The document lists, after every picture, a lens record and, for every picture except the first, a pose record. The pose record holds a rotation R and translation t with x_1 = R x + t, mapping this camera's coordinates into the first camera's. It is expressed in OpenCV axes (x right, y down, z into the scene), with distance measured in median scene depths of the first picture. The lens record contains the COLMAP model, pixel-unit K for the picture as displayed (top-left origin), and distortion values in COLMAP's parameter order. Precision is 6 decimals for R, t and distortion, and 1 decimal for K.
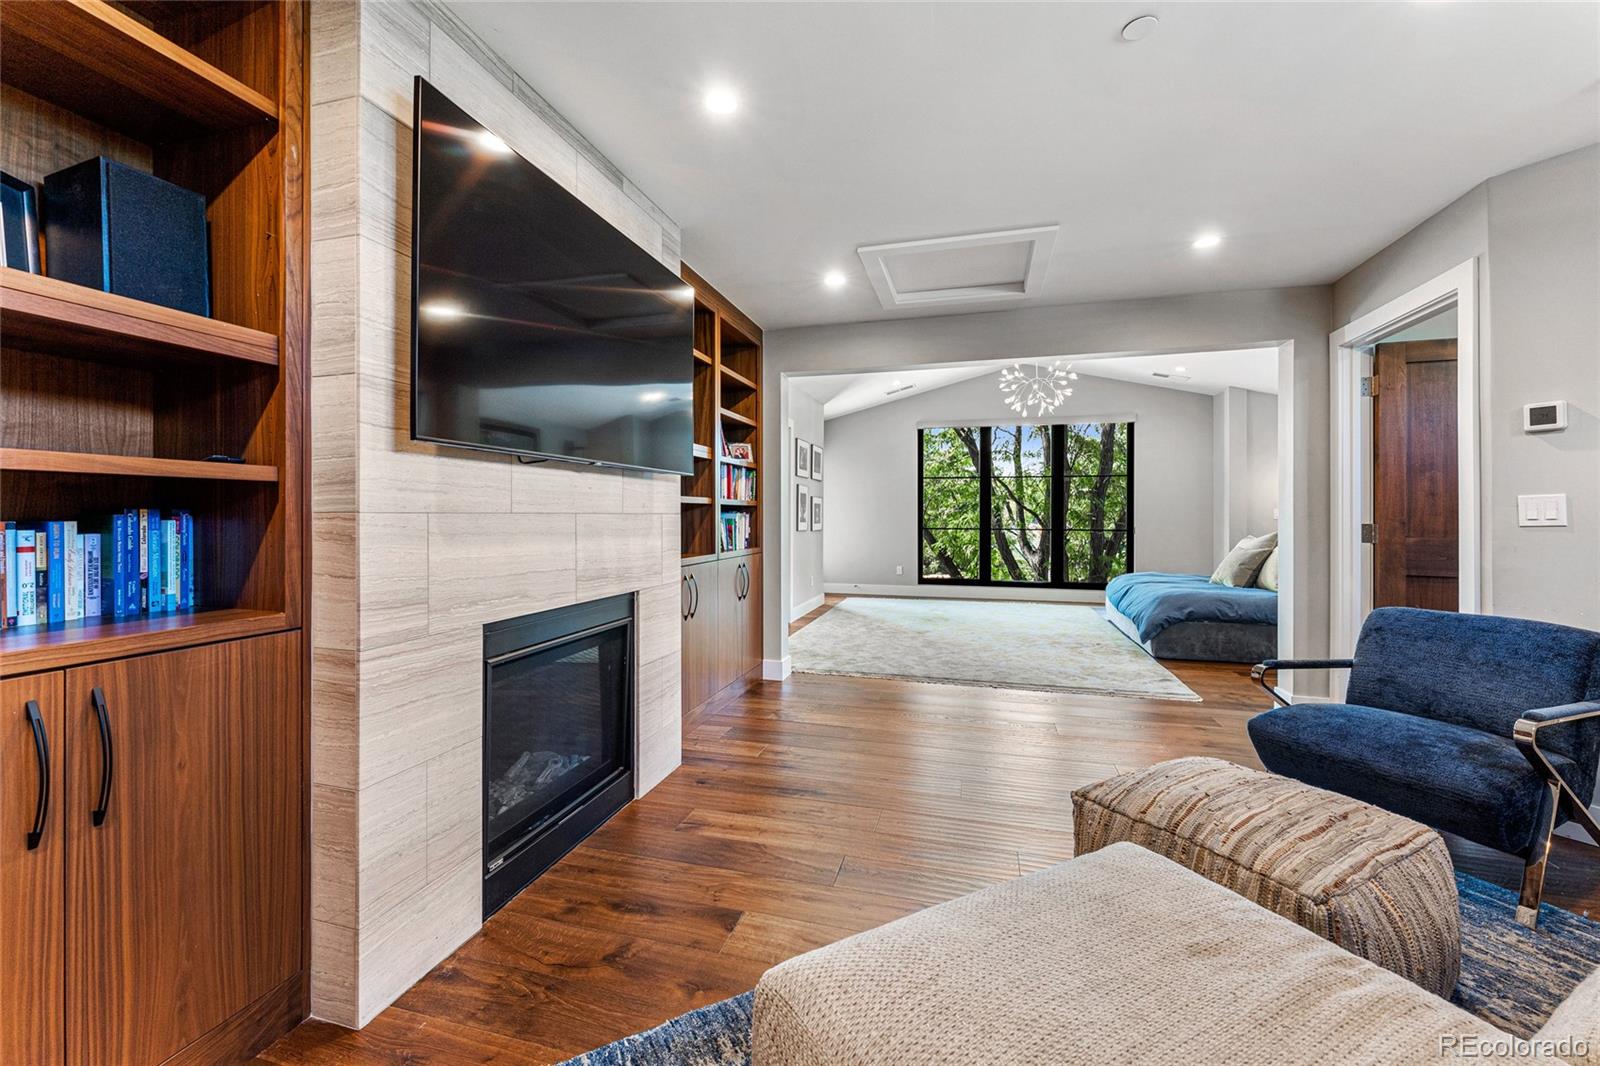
lens RADIAL K [[649.3, 0, 791.5], [0, 649.3, 519.3], [0, 0, 1]] dist [0.000029, 0.000102]
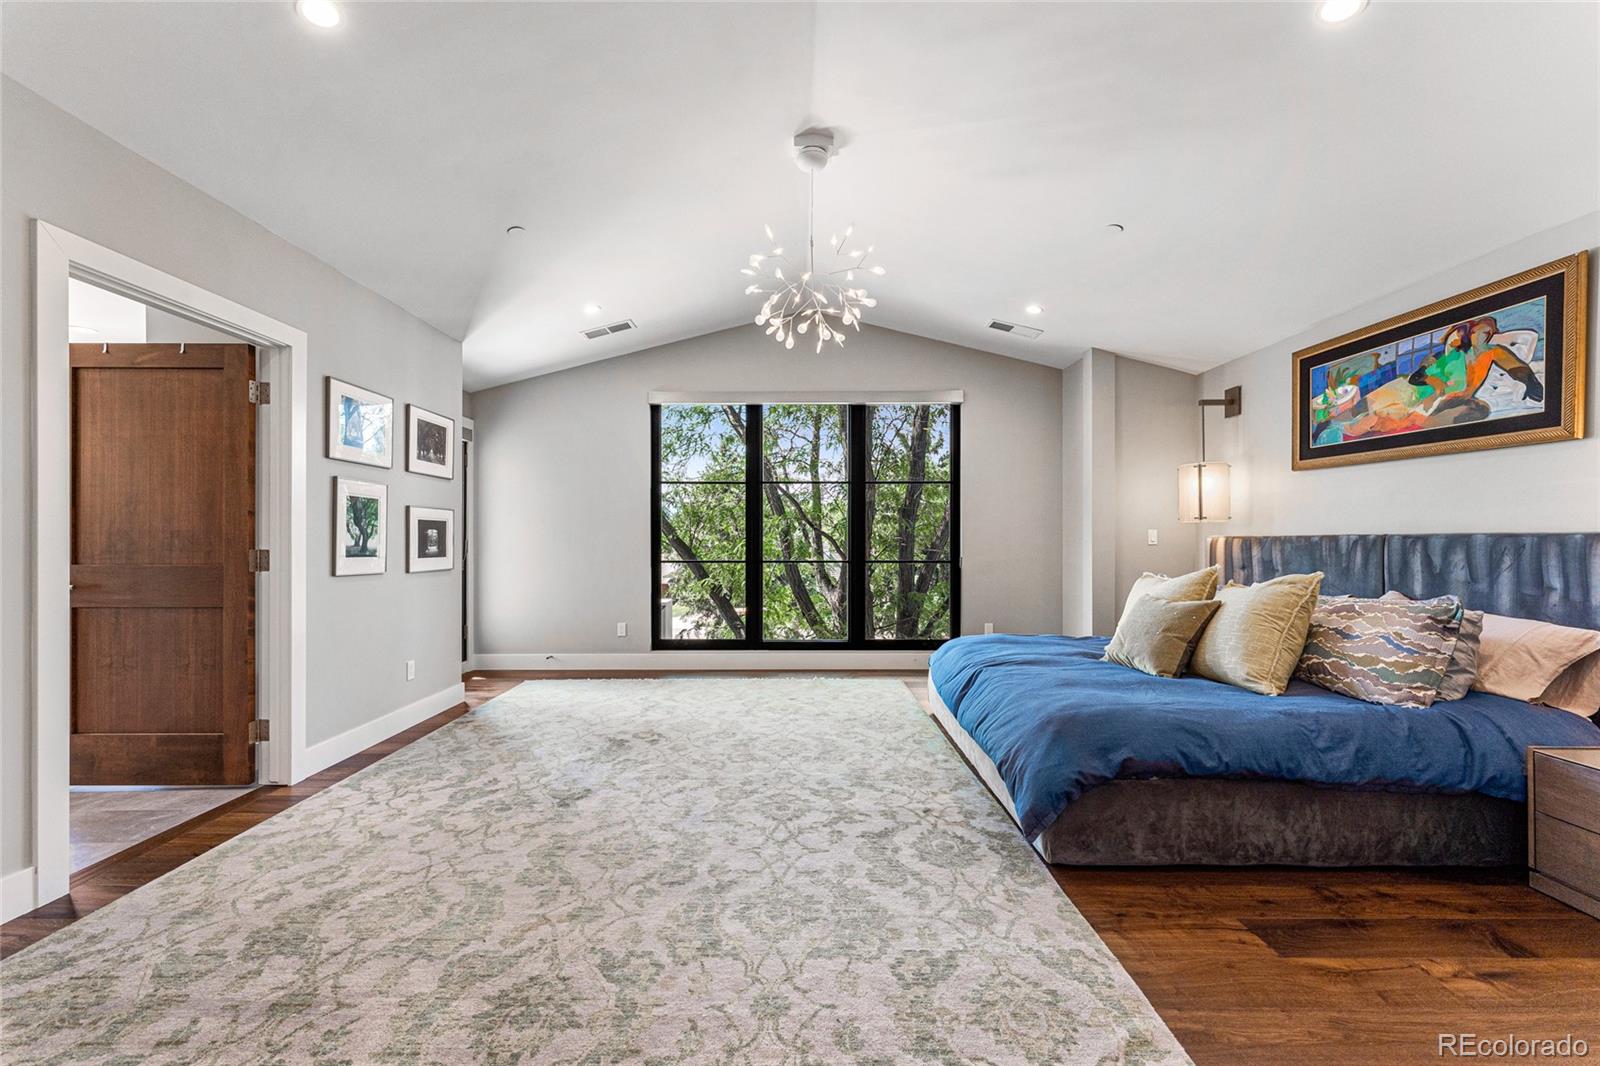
lens RADIAL K [[650.0, 0, 803.4], [0, 650.0, 533.6], [0, 0, 1]] dist [0.011928, -0.003278]
pose [[0.957555, -0.000731, 0.288249, 0.285576], [0.005850, 0.999840, -0.016900, -0.003256], [-0.288190, 0.017869, 0.957406, 0.649215]]
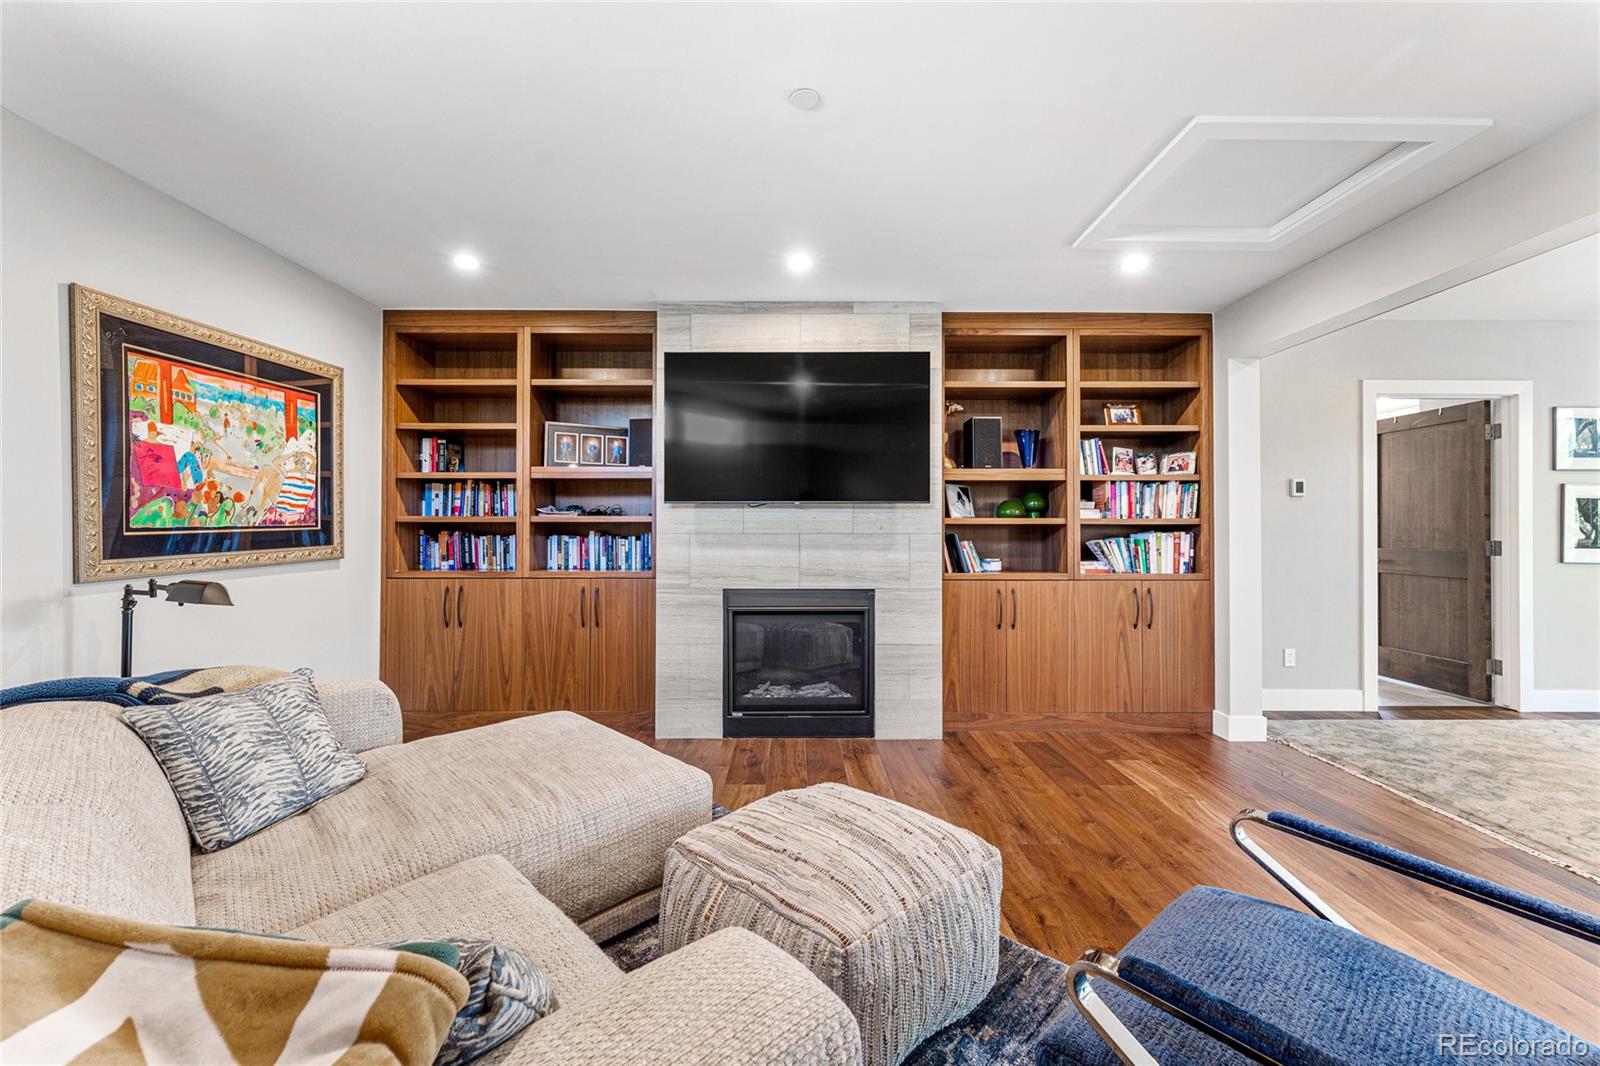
lens RADIAL K [[650.0, 0, 803.4], [0, 650.0, 533.6], [0, 0, 1]] dist [0.011928, -0.003278]
pose [[0.299087, 0.002428, -0.954223, 0.543920], [-0.007610, 0.999971, 0.000159, -0.004249], [0.954196, 0.007214, 0.299097, 0.224152]]
